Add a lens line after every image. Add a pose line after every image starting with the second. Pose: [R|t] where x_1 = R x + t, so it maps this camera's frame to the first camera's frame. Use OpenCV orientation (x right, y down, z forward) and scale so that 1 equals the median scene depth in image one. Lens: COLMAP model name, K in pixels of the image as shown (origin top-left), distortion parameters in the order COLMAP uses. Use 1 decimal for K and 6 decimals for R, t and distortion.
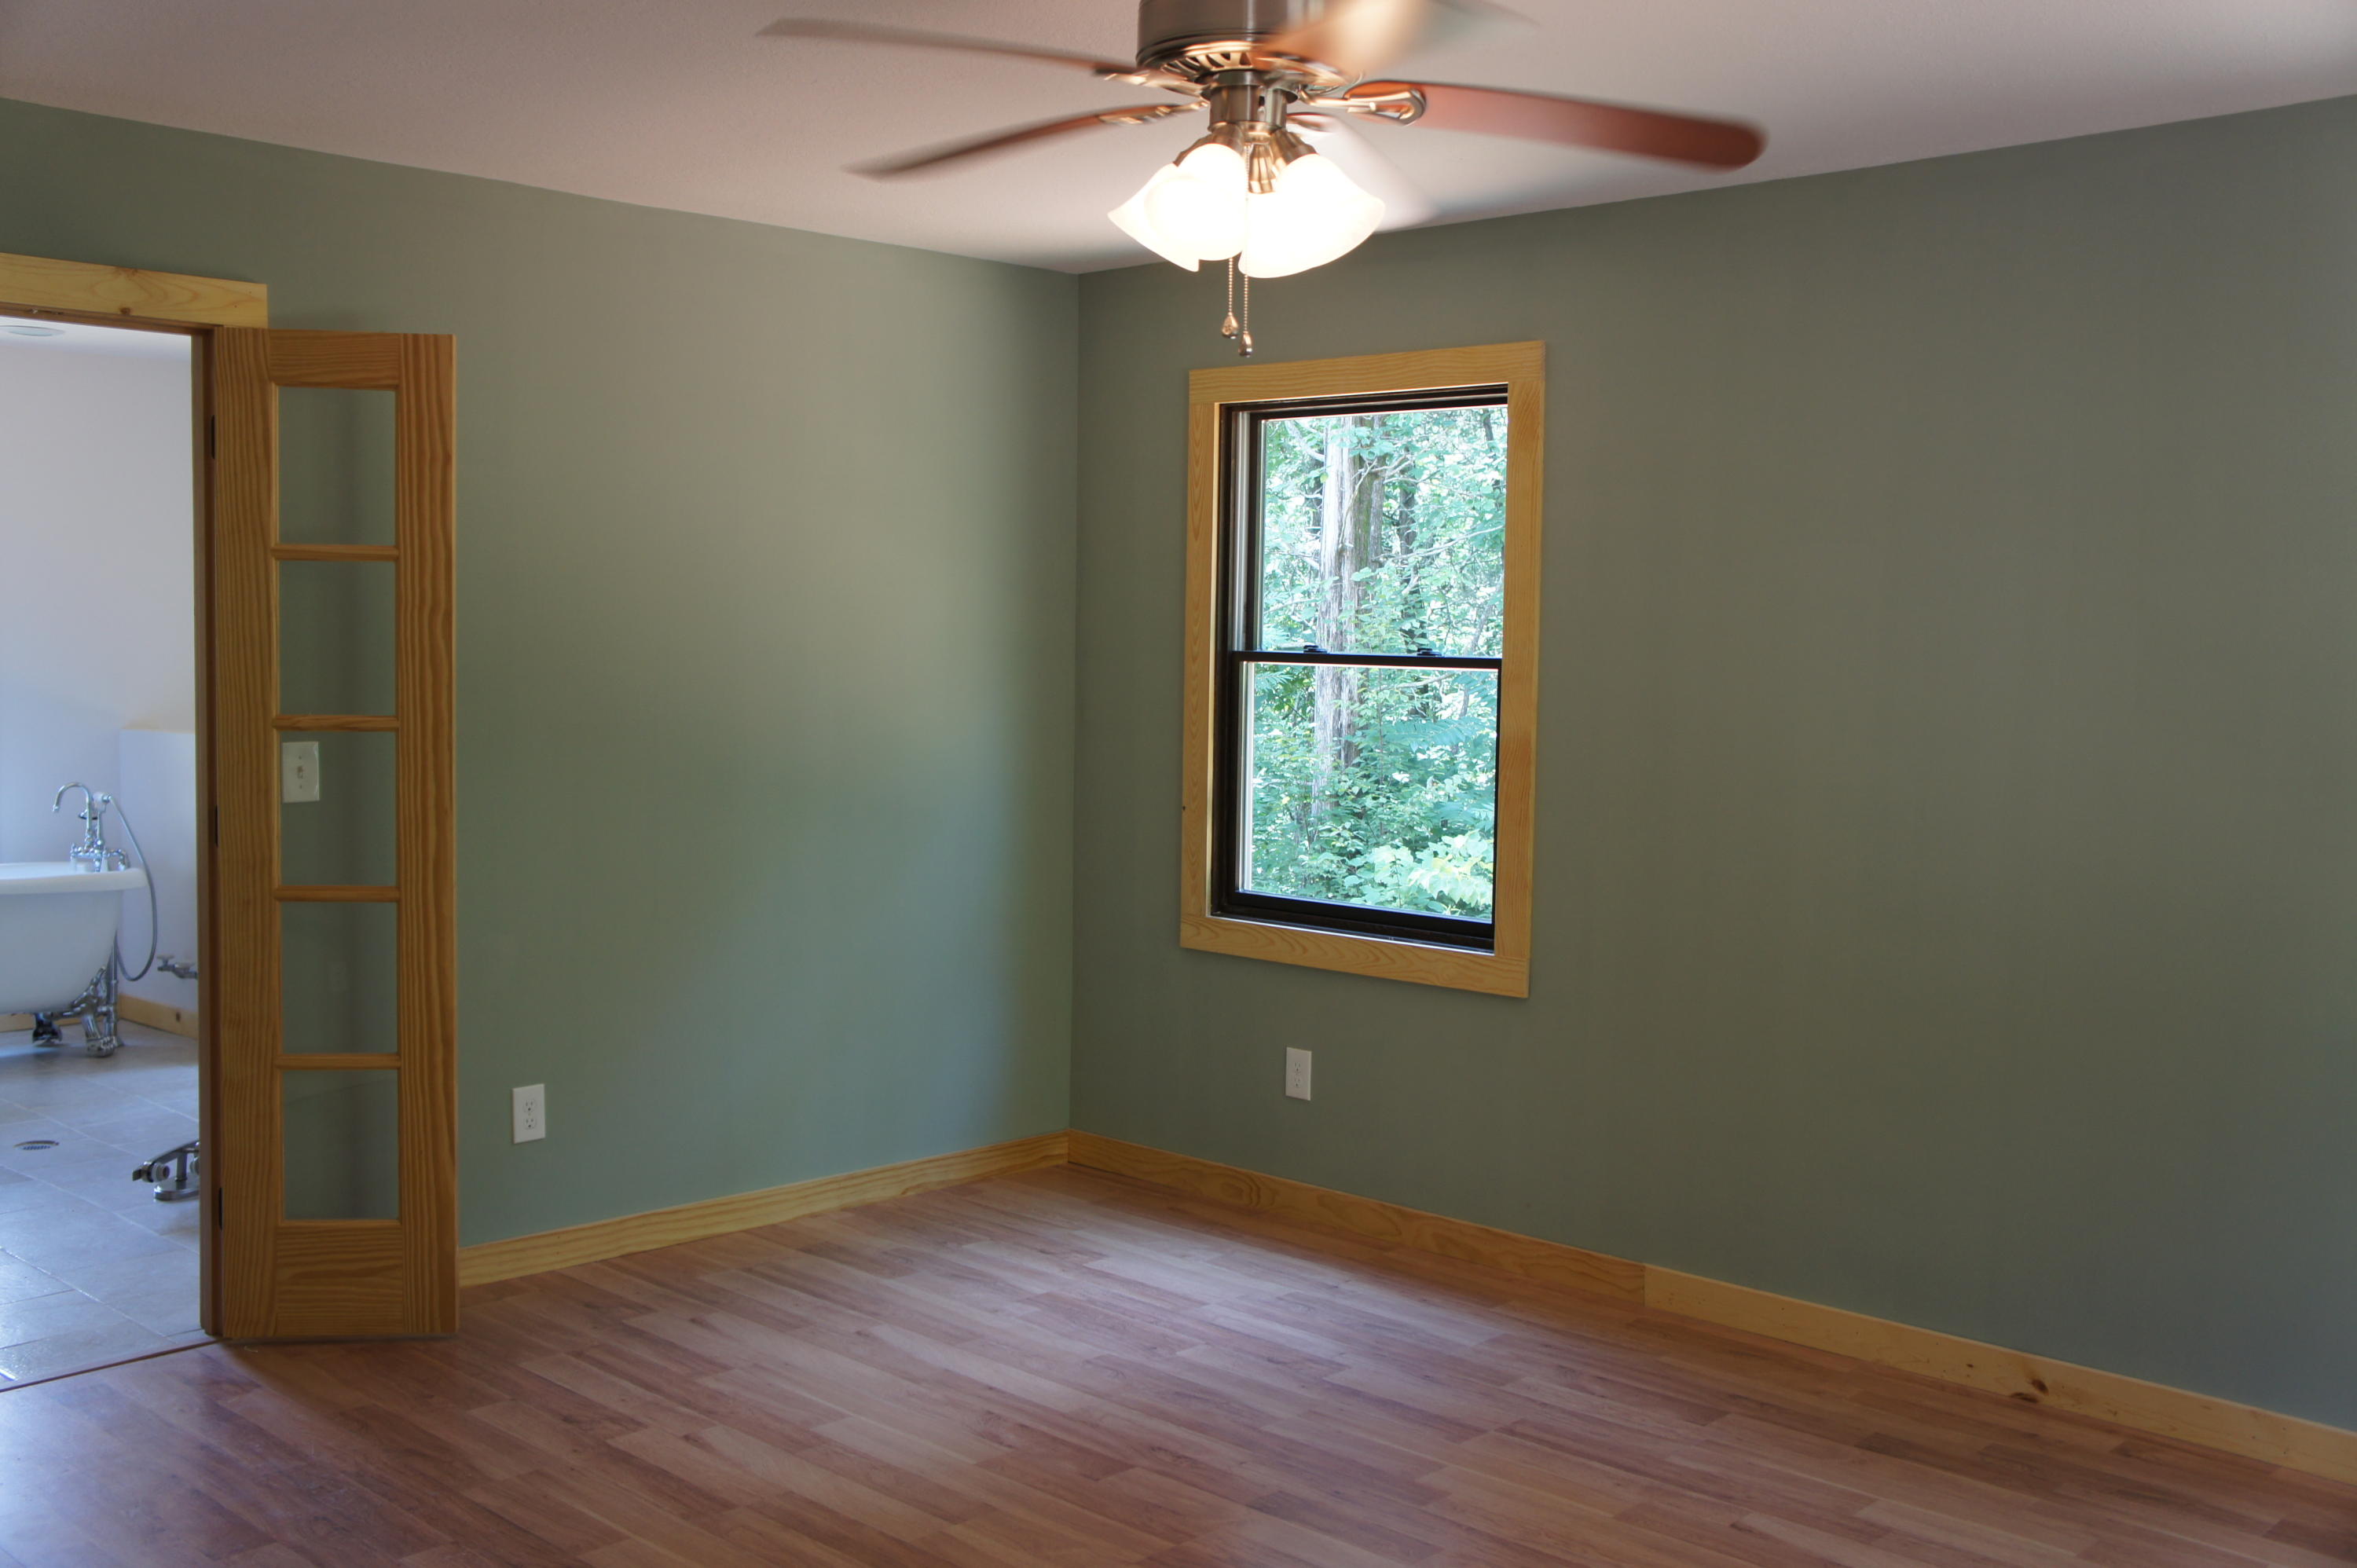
lens RADIAL K [[2221.6, 0, 1217.6], [0, 2221.6, 755.8], [0, 0, 1]] dist [-0.119117, 0.183591]
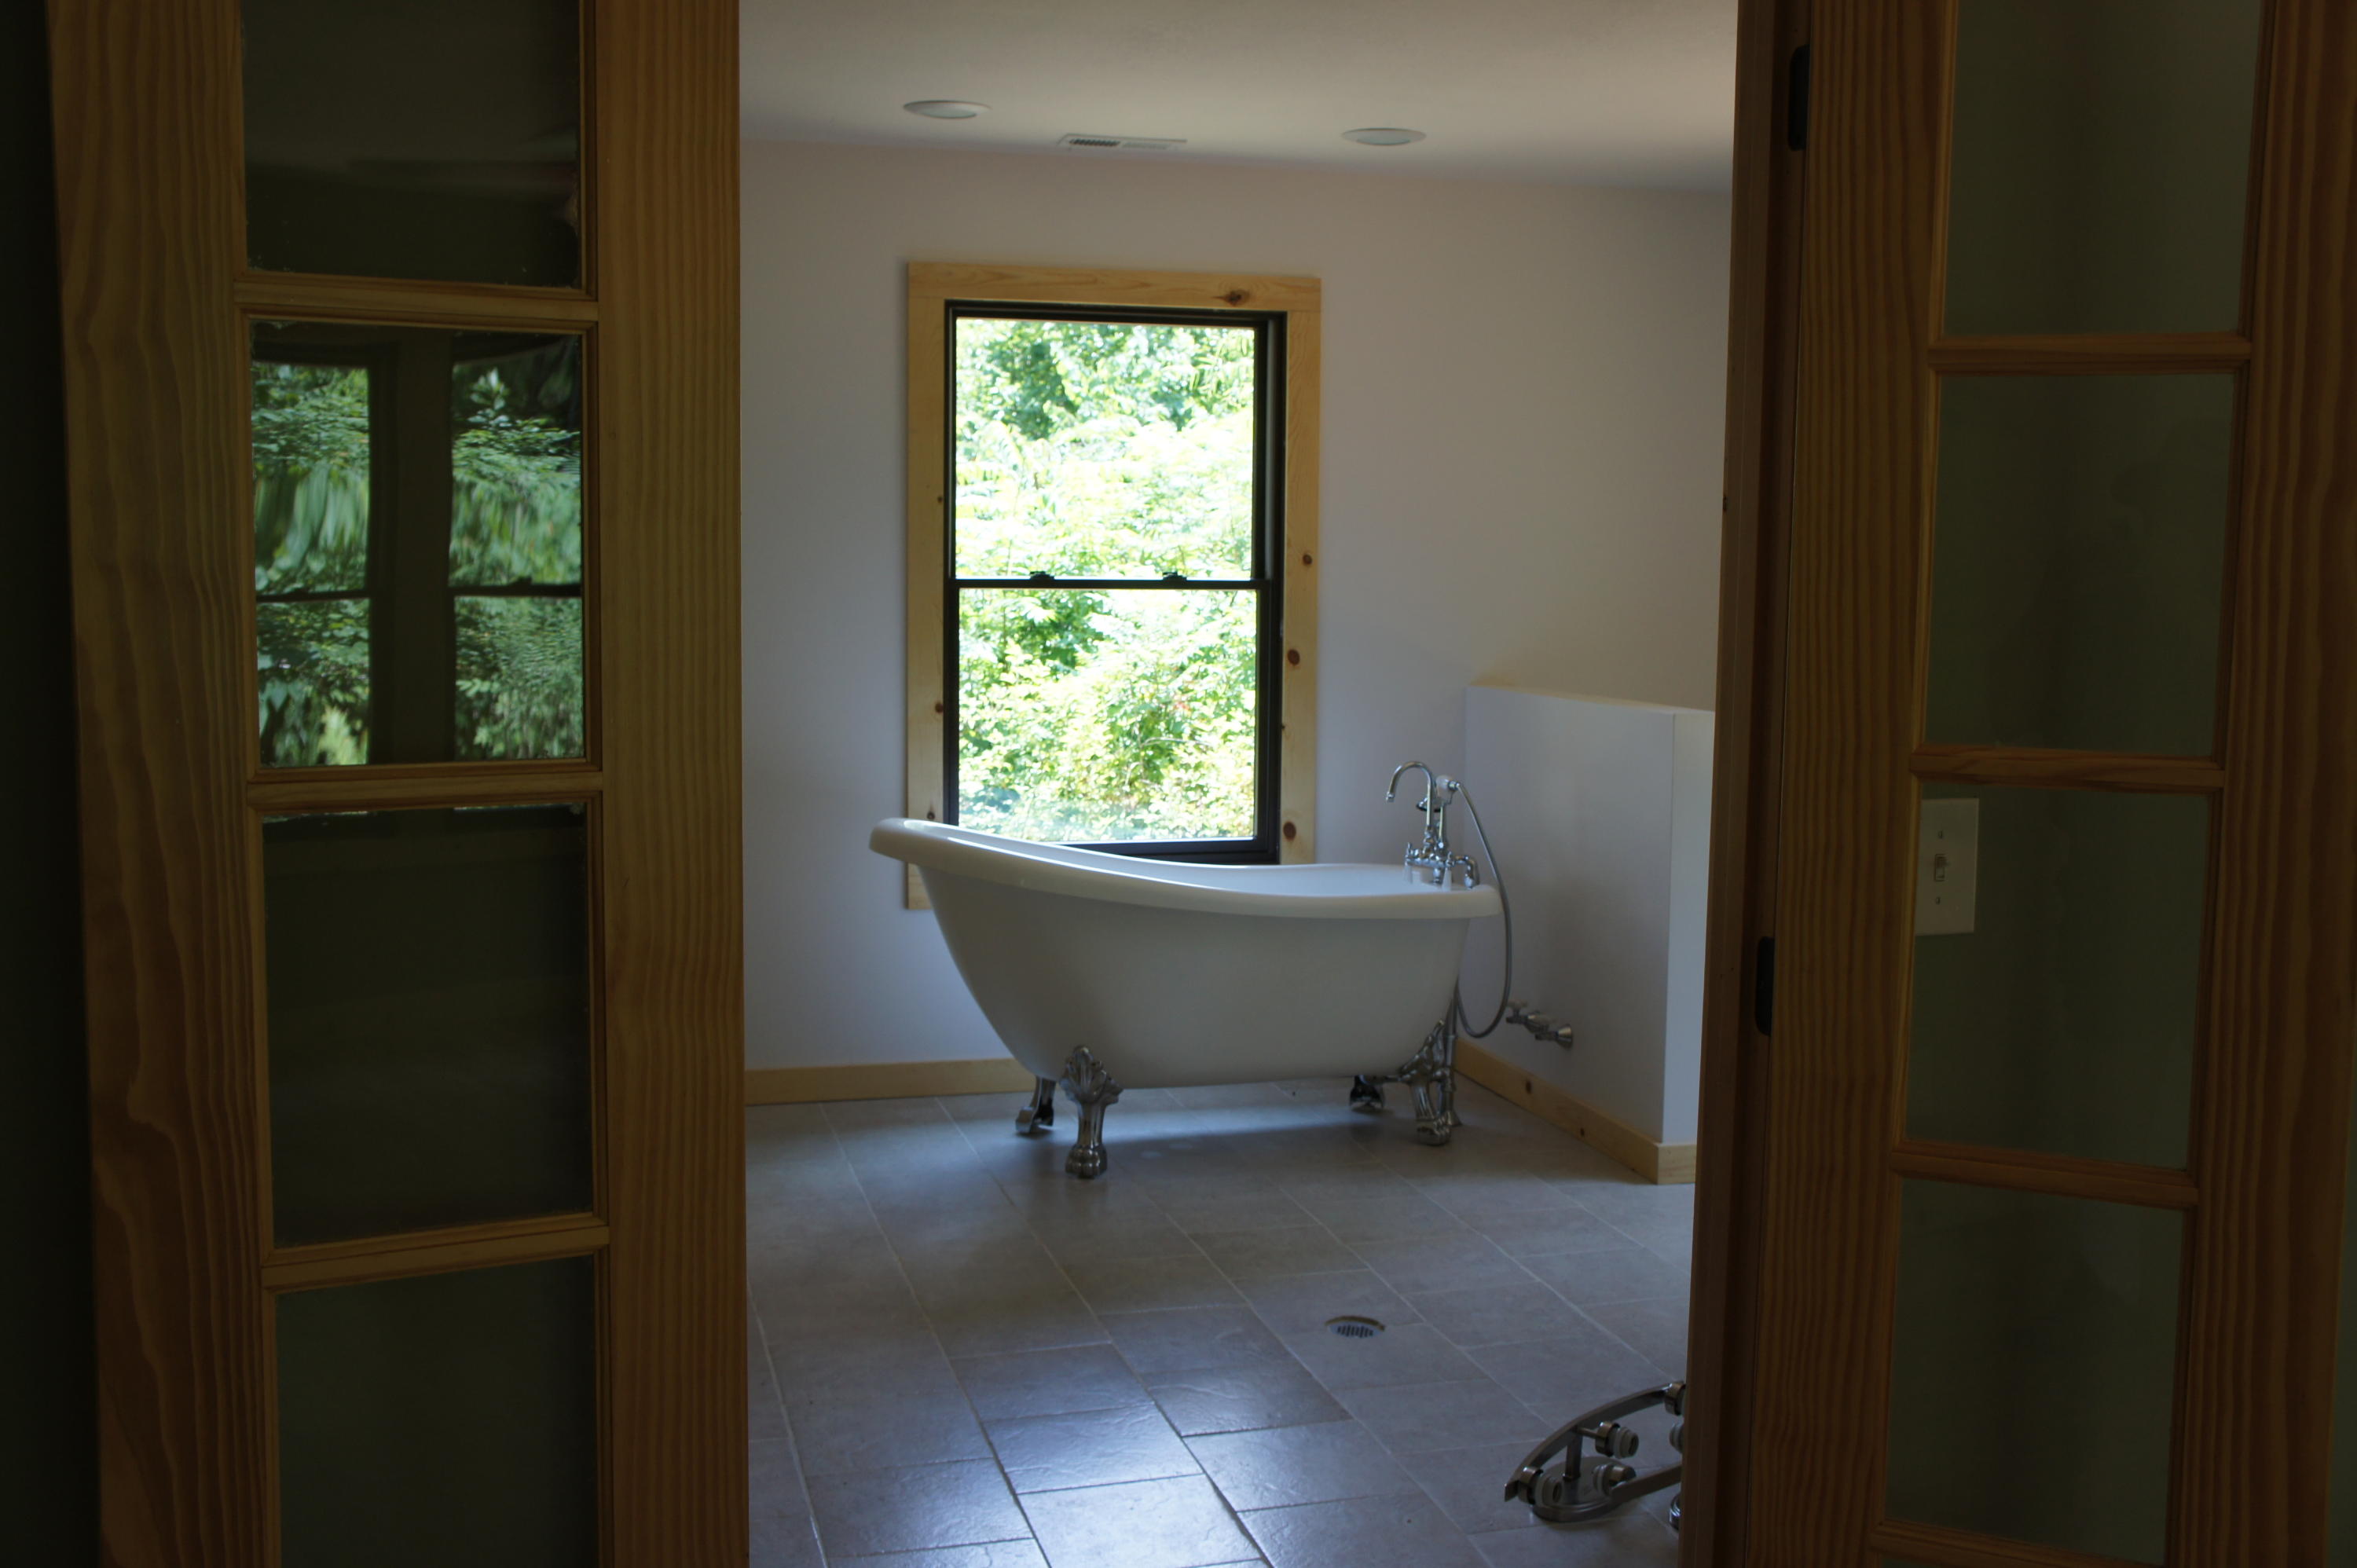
lens RADIAL K [[2221.6, 0, 1217.6], [0, 2221.6, 755.8], [0, 0, 1]] dist [-0.119117, 0.183591]
pose [[0.849704, 0.048503, -0.525025, -0.194623], [-0.031836, 0.998663, 0.040736, -0.017791], [0.526298, -0.017898, 0.850112, 0.342085]]
